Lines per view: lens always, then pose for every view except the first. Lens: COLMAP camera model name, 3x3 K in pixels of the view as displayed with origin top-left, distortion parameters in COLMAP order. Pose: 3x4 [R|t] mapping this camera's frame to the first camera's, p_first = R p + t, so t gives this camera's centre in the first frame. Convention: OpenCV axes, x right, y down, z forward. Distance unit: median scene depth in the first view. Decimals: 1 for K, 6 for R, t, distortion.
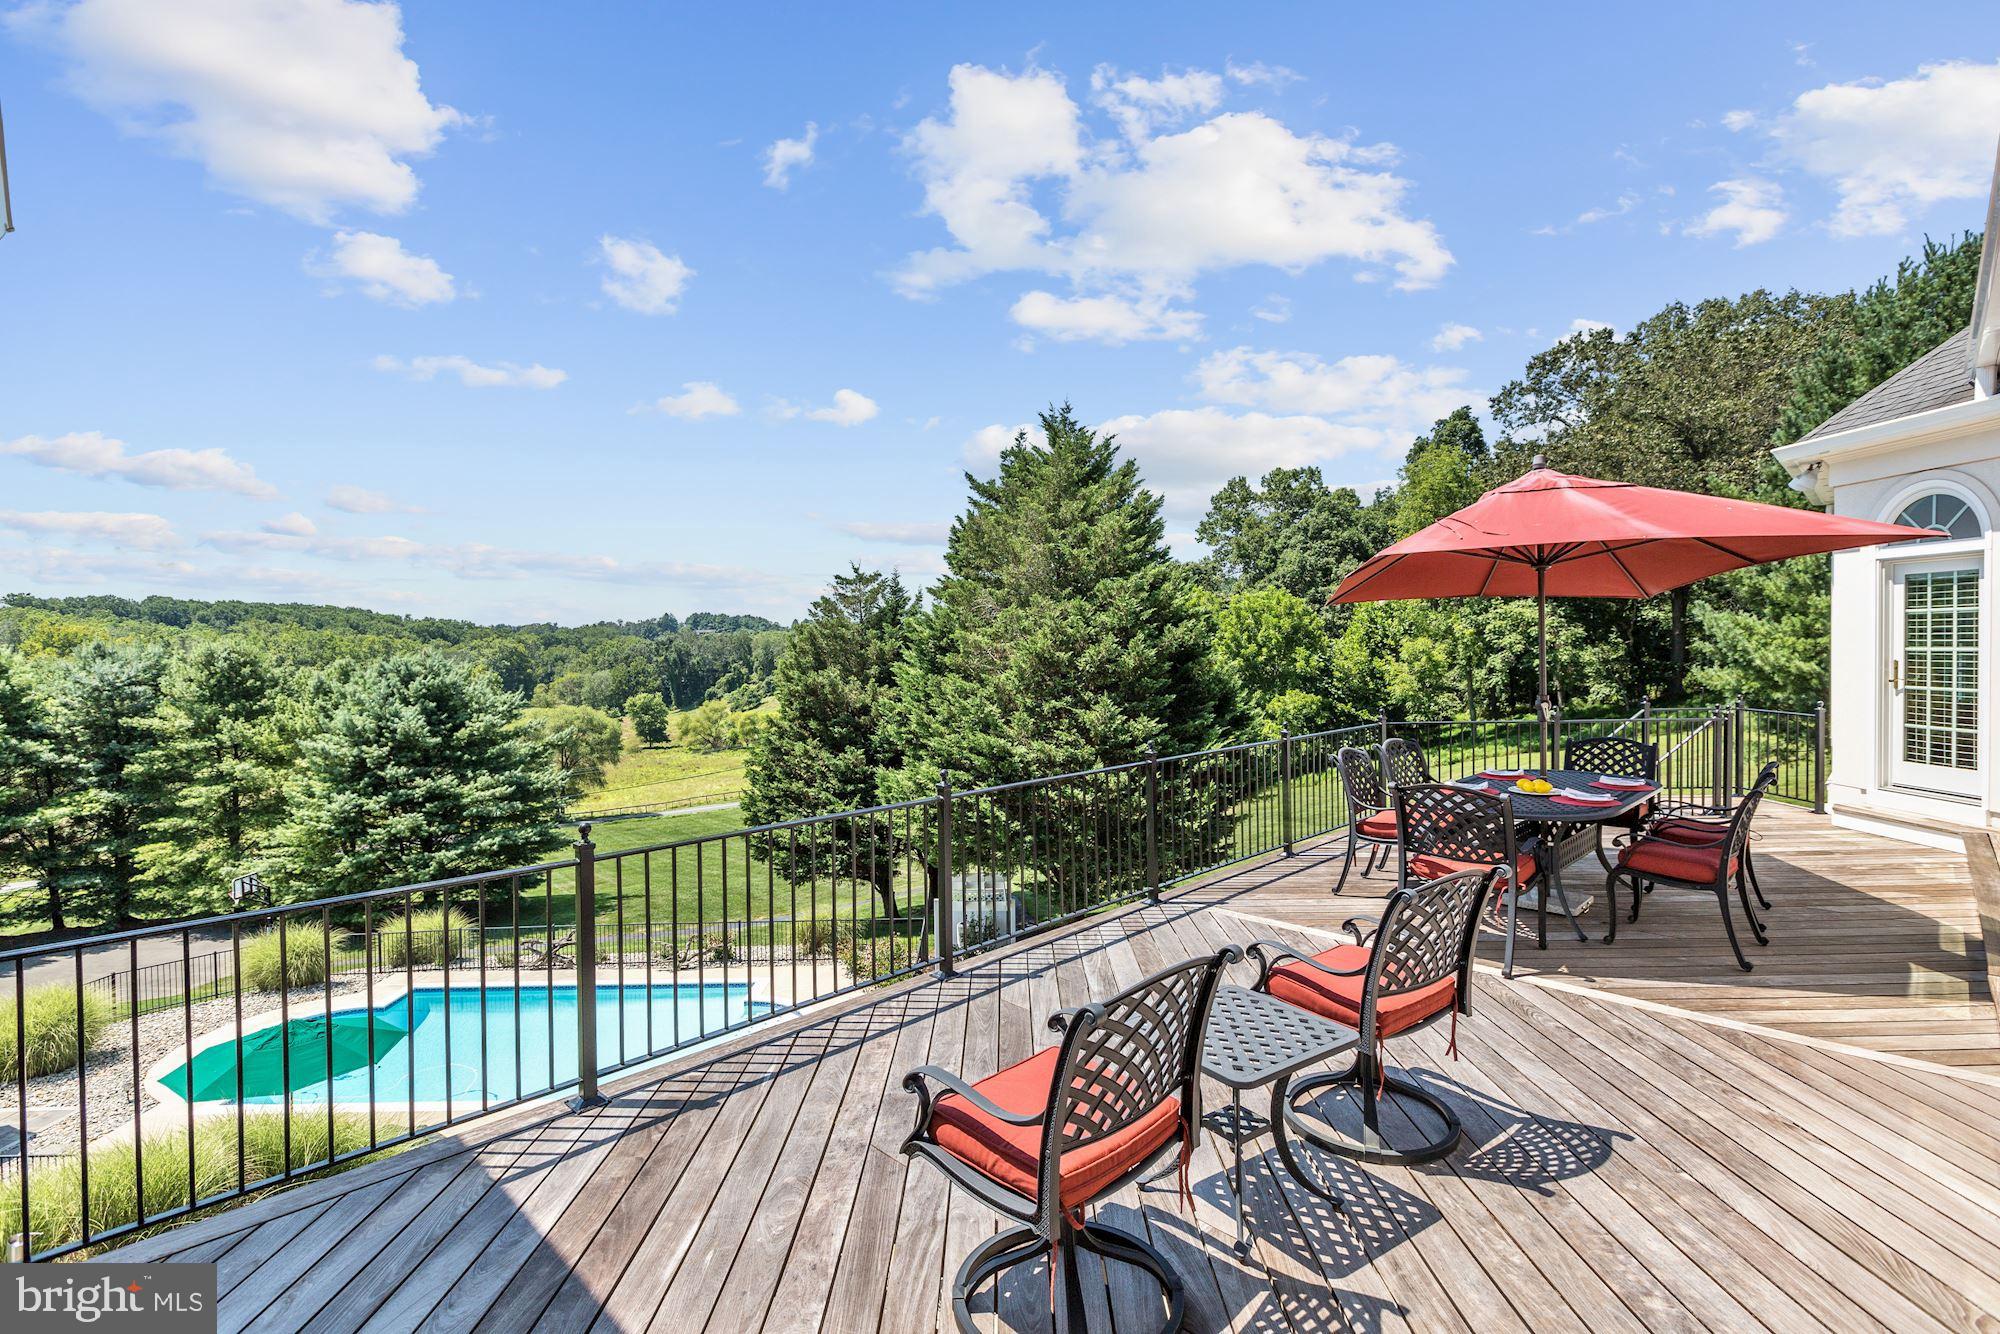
lens RADIAL K [[938.9, 0, 1003.5], [0, 938.9, 661.6], [0, 0, 1]] dist [-0.000514, -0.001052]
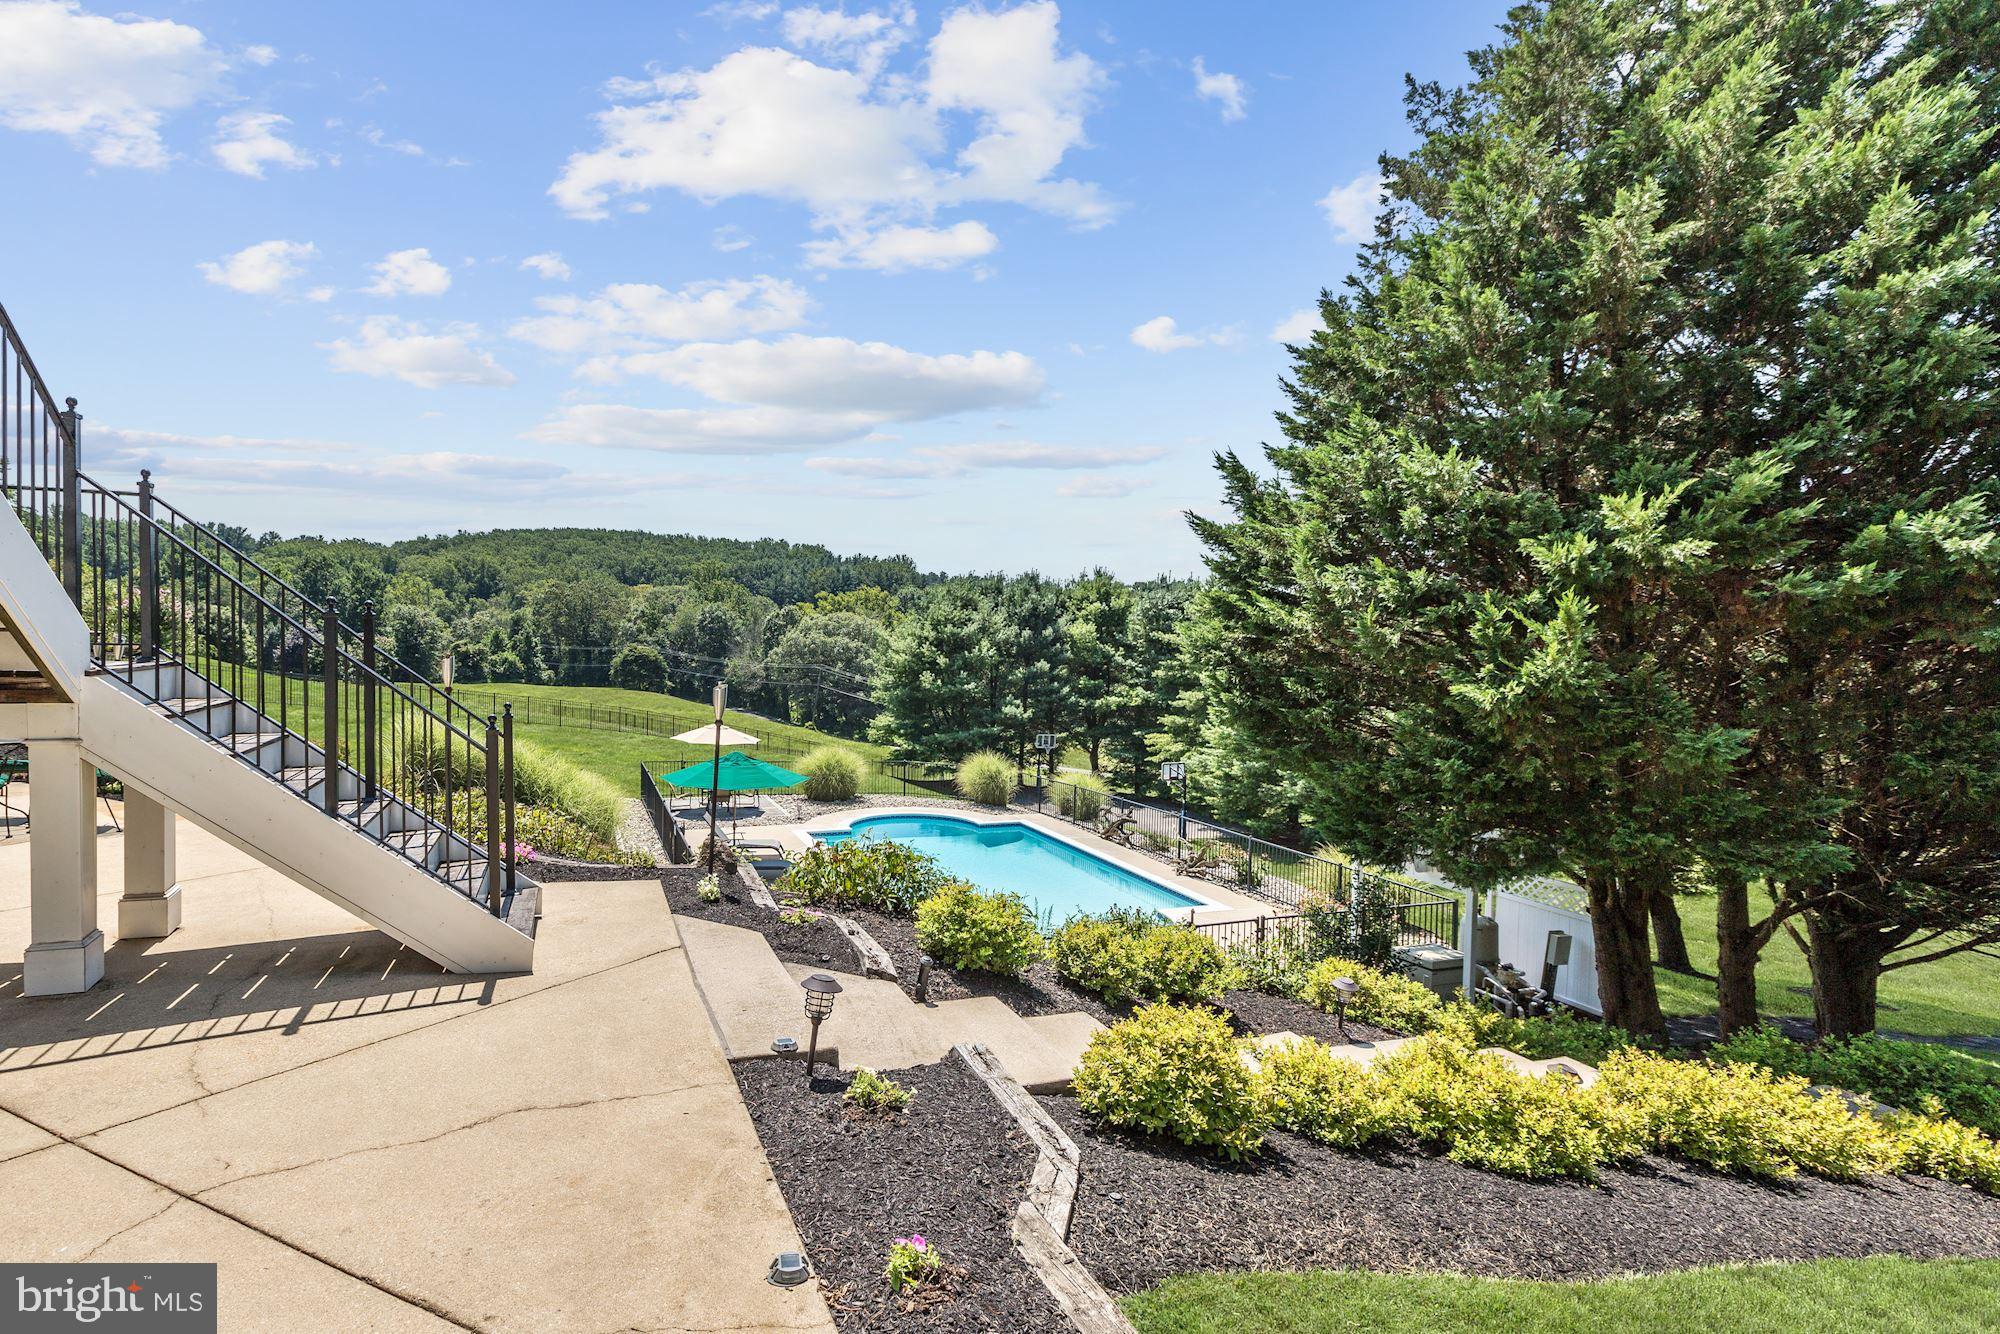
lens RADIAL K [[979.0, 0, 896.6], [0, 979.0, 676.1], [0, 0, 1]] dist [-0.019688, 0.000272]
pose [[0.304139, 0.063623, -0.950501, 0.212051], [-0.043858, 0.997644, 0.052745, 0.063729], [0.951618, 0.025645, 0.306212, 0.260655]]
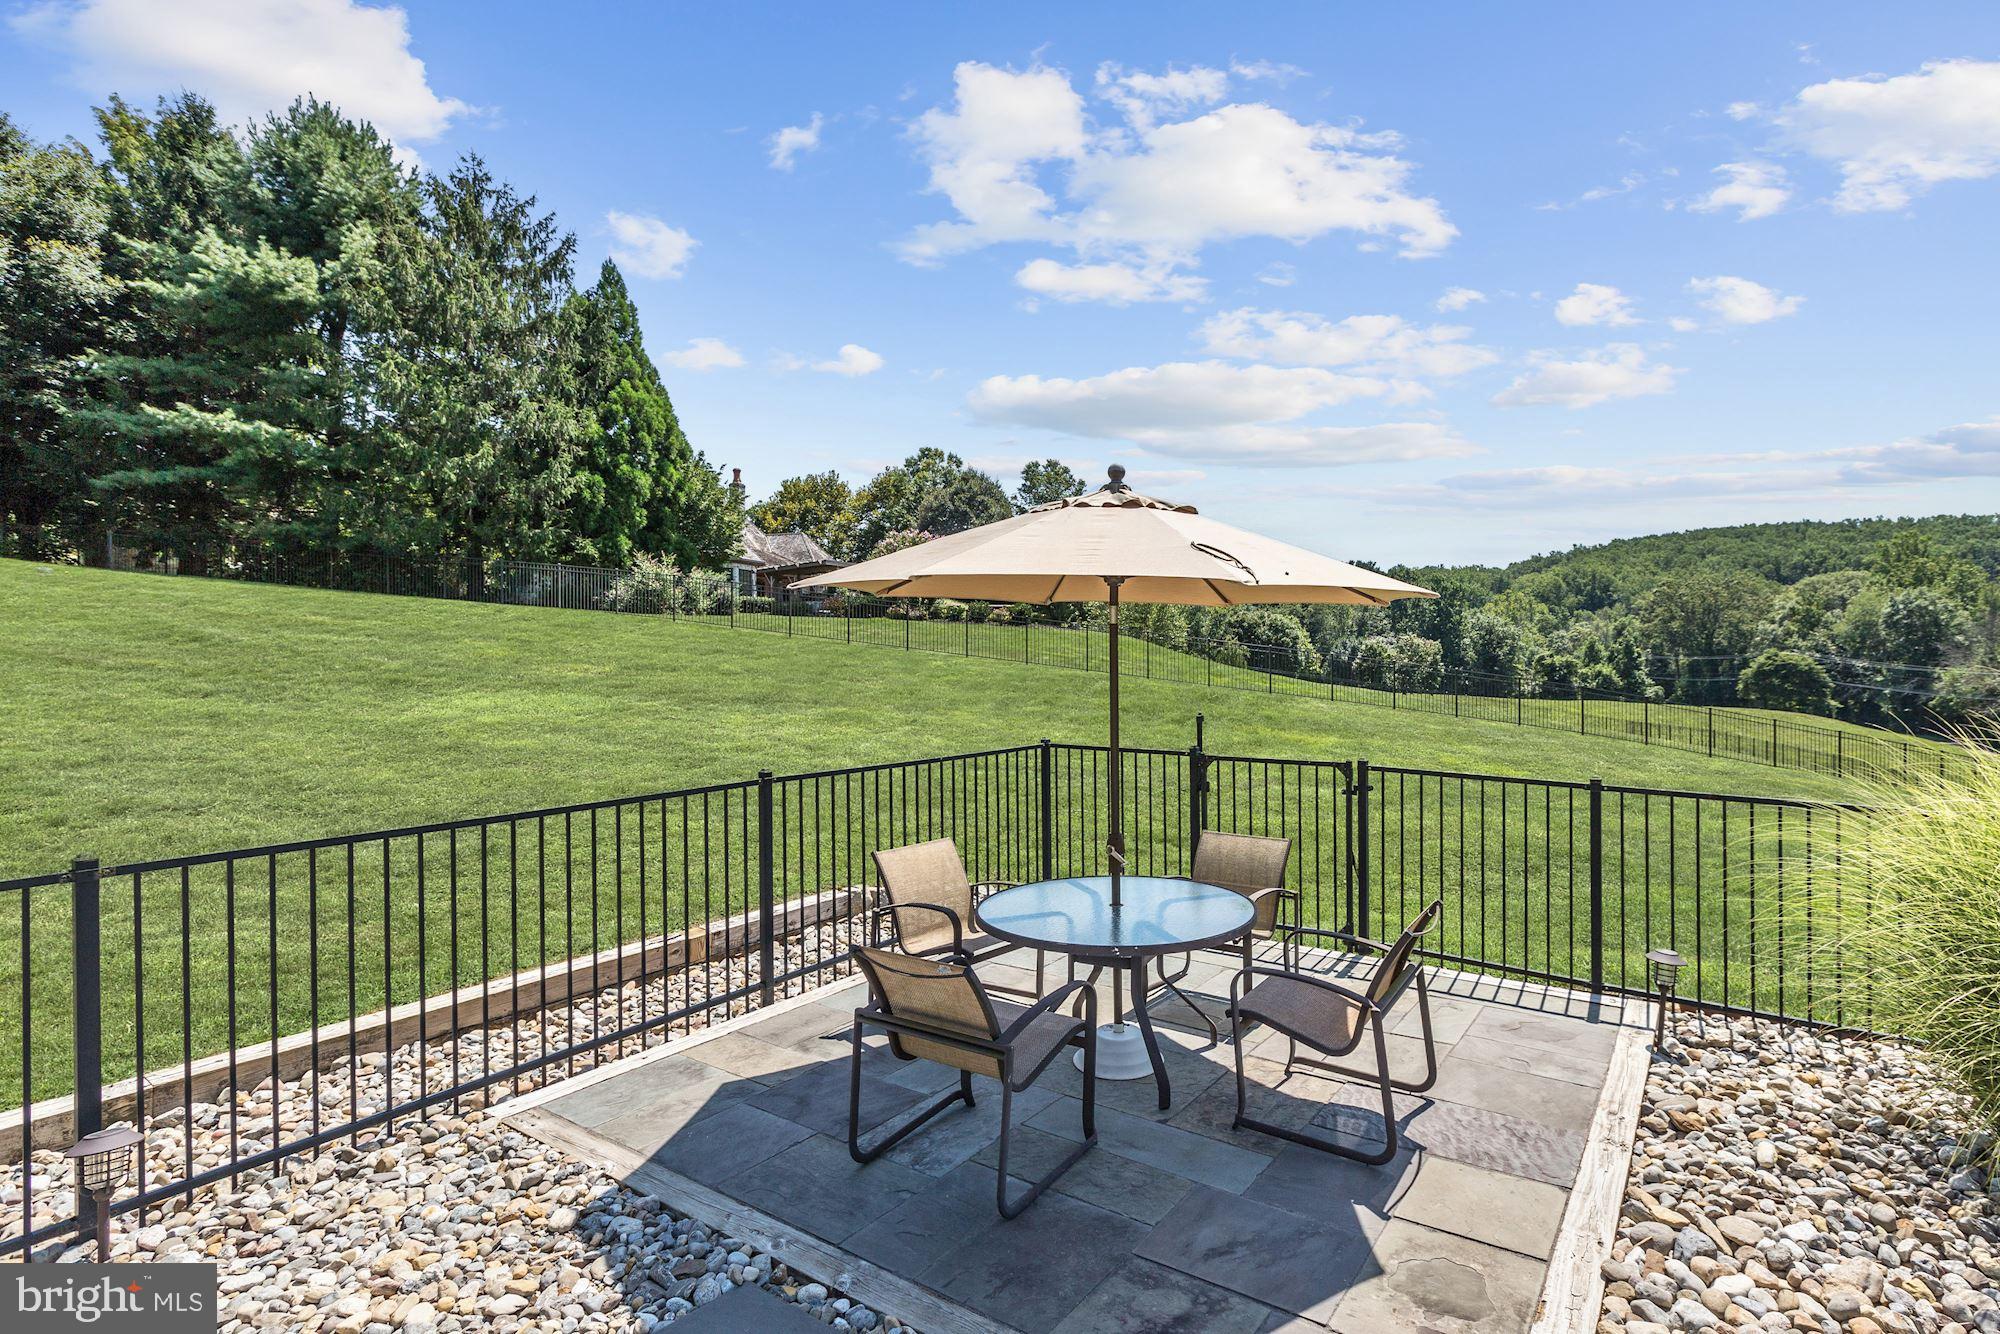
lens RADIAL K [[978.4, 0, 1108.2], [0, 978.4, 661.9], [0, 0, 1]] dist [0.003527, 0.006325]
pose [[-0.544035, 0.024687, -0.838699, -0.335410], [-0.000369, 0.999560, 0.029662, 0.145320], [0.839062, 0.016447, -0.543787, 0.390544]]
